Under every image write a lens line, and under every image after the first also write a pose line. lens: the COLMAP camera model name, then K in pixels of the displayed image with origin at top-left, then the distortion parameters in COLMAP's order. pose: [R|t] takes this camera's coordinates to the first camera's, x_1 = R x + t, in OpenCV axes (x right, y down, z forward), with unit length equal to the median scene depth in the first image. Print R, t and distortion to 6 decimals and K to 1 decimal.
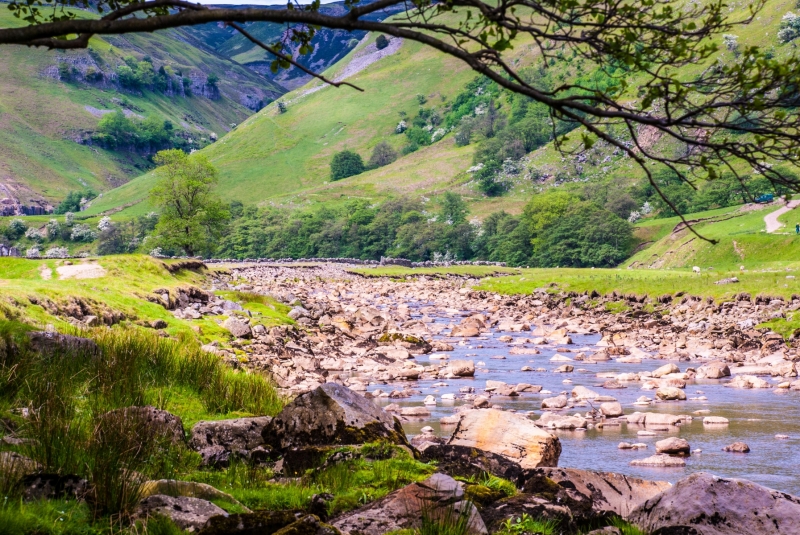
lens RADIAL K [[2423.5, 0, 401.0], [0, 2423.5, 269.9], [0, 0, 1]] dist [1.010901, 0.000000]
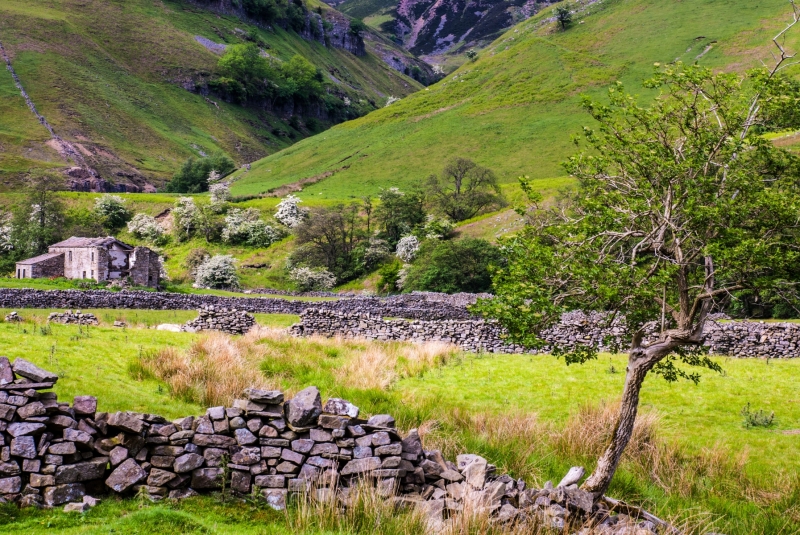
lens RADIAL K [[2184.6, 0, 403.7], [0, 2184.6, 270.2], [0, 0, 1]] dist [0.856629, 0.000000]
pose [[0.999436, 0.032599, 0.008105, -0.081849], [-0.032507, 0.999409, -0.011136, -0.002361], [-0.008463, 0.010866, 0.999905, 0.460825]]
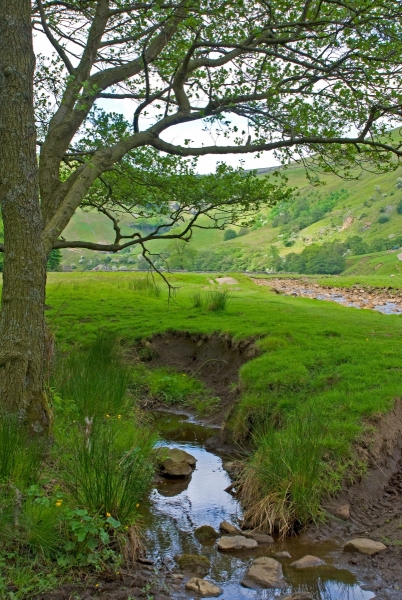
lens RADIAL K [[918.5, 0, 200.7], [0, 918.5, 298.6], [0, 0, 1]] dist [0.291656, 0.000000]
pose [[0.998621, 0.006548, -0.052085, -0.003657], [-0.005214, 0.999655, 0.025724, -0.000042], [0.052235, -0.025417, 0.998311, 0.018789]]
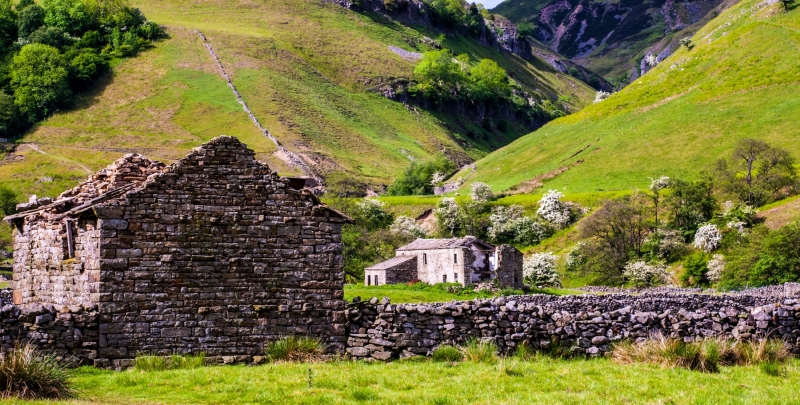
lens RADIAL K [[2001.6, 0, 410.2], [0, 2001.6, 273.9], [0, 0, 1]] dist [0.752822, 0.000000]
pose [[0.999126, -0.008958, -0.040832, -0.106868], [0.008646, 0.999932, -0.007813, -0.002343], [0.040900, 0.007453, 0.999135, 0.497147]]
